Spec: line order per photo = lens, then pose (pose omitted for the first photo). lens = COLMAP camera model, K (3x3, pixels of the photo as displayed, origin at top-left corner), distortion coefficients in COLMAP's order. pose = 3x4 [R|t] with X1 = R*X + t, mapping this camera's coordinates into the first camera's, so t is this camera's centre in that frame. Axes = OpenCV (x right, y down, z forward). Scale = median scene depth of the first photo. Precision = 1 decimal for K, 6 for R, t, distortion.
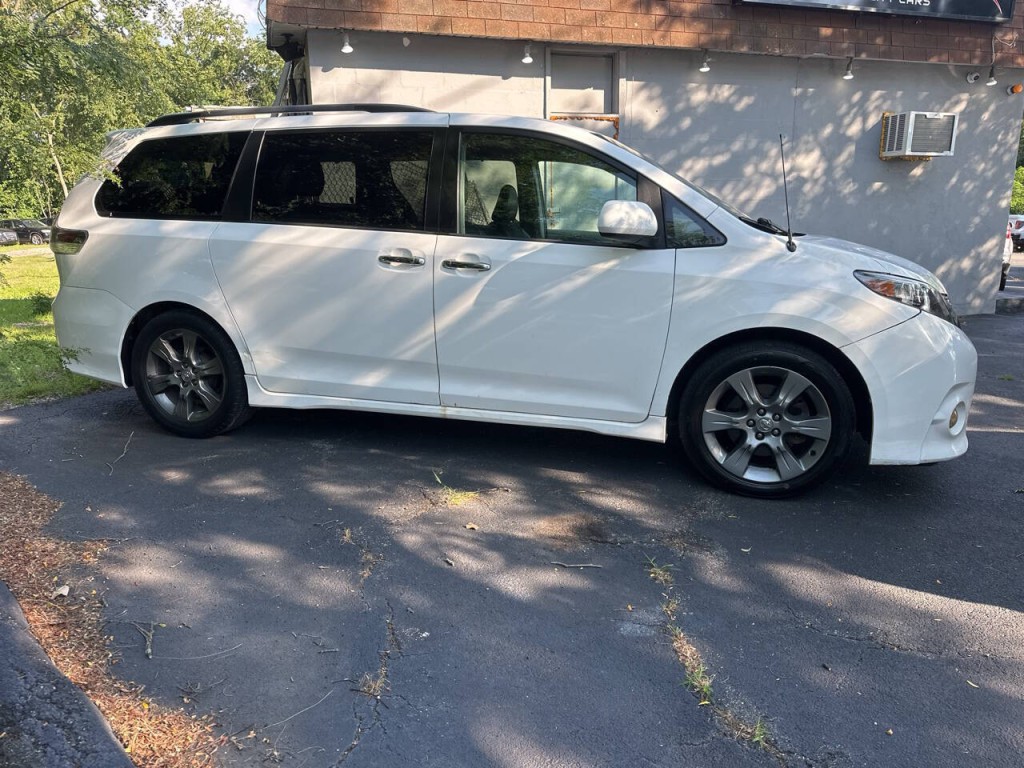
lens RADIAL K [[698.7, 0, 512.0], [0, 698.7, 384.0], [0, 0, 1]] dist [0.035554, -0.004444]
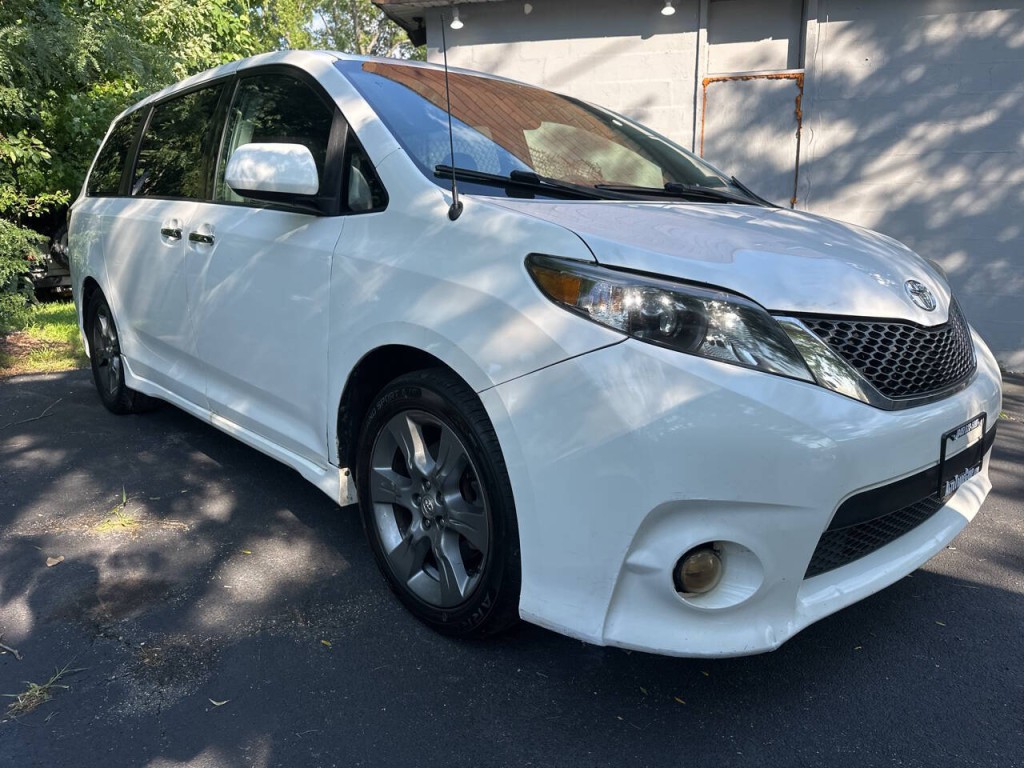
lens RADIAL K [[716.2, 0, 514.9], [0, 716.2, 382.8], [0, 0, 1]] dist [0.038412, -0.030796]
pose [[0.864011, 0.114729, -0.490227, 0.319649], [-0.124867, 0.992100, 0.012108, -0.029098], [0.487743, 0.050751, 0.871511, 0.220172]]
